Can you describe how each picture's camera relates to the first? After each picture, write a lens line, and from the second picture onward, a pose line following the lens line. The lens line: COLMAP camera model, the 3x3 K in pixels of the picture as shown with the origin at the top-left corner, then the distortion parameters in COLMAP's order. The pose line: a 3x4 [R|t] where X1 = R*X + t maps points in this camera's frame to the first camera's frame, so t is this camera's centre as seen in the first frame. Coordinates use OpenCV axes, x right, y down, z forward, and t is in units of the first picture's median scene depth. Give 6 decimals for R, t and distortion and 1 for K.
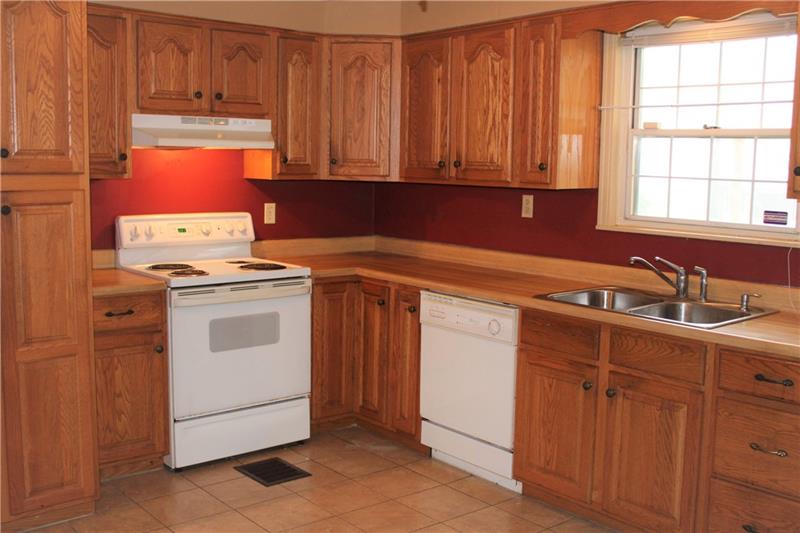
lens RADIAL K [[894.4, 0, 400.0], [0, 894.4, 266.5], [0, 0, 1]] dist [-0.183828, 0.204469]
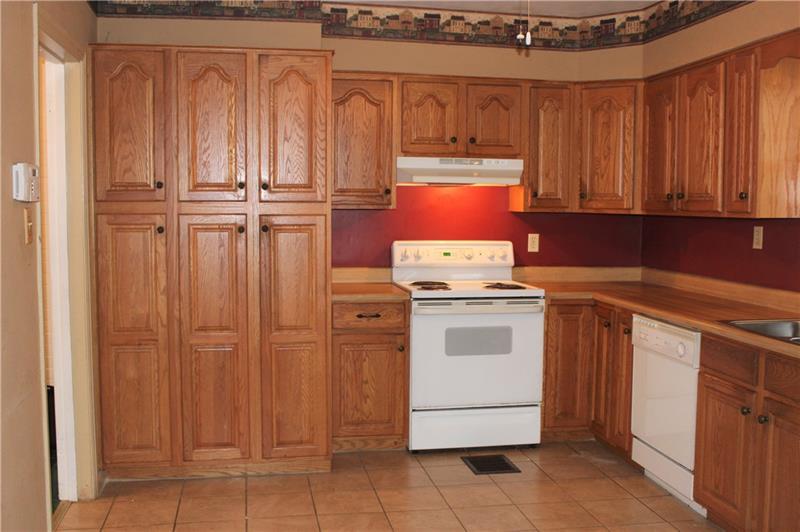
lens RADIAL K [[894.4, 0, 400.0], [0, 894.4, 266.0], [0, 0, 1]] dist [-0.183828, 0.204469]
pose [[0.843647, 0.023502, -0.536384, 0.364505], [-0.056030, 0.997440, -0.044422, 0.033492], [0.533967, 0.067530, 0.842804, -0.043457]]
